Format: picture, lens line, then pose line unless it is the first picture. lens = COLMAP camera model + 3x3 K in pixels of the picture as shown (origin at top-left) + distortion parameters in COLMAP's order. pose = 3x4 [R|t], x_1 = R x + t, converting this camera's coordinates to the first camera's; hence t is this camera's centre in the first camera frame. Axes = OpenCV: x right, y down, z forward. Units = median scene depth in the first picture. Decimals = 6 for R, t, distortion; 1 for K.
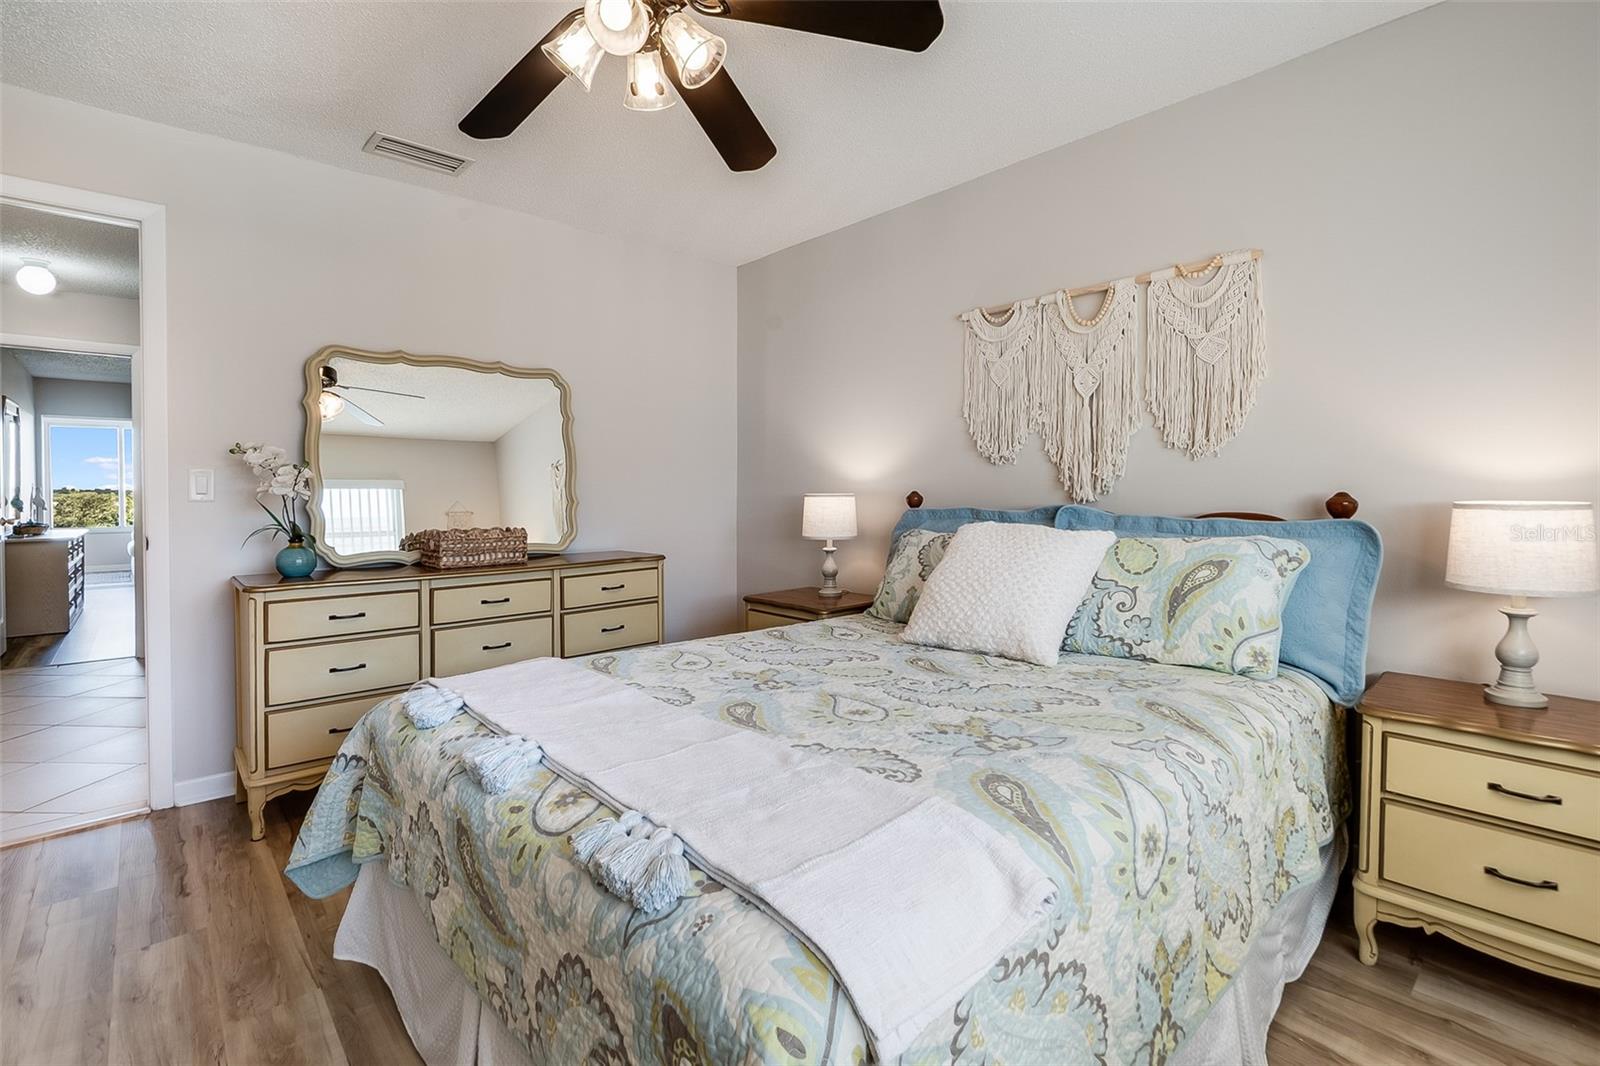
lens RADIAL K [[754.2, 0, 764.9], [0, 754.2, 488.3], [0, 0, 1]] dist [0.000590, -0.000089]
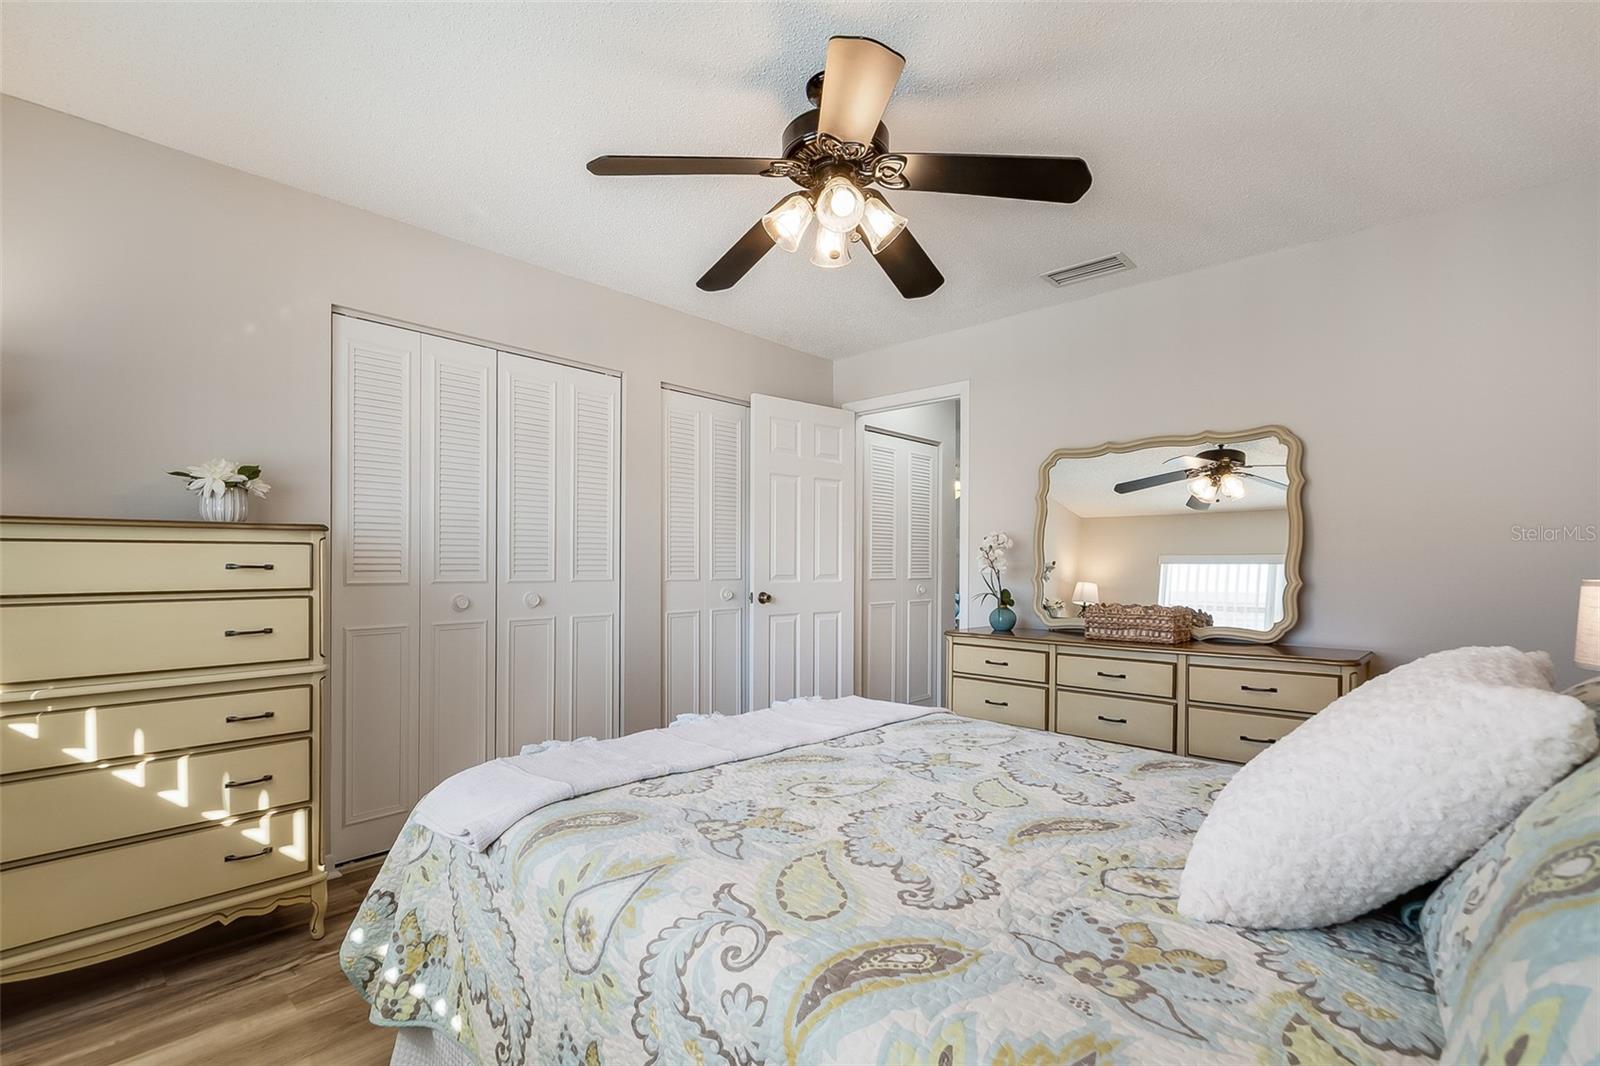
lens RADIAL K [[725.4, 0, 803.5], [0, 725.4, 547.7], [0, 0, 1]] dist [0.000255, -0.000047]
pose [[0.200496, -0.007608, -0.979665, 0.706221], [-0.011770, 0.999879, -0.010174, -0.013467], [0.979624, 0.013571, 0.200382, 0.502740]]
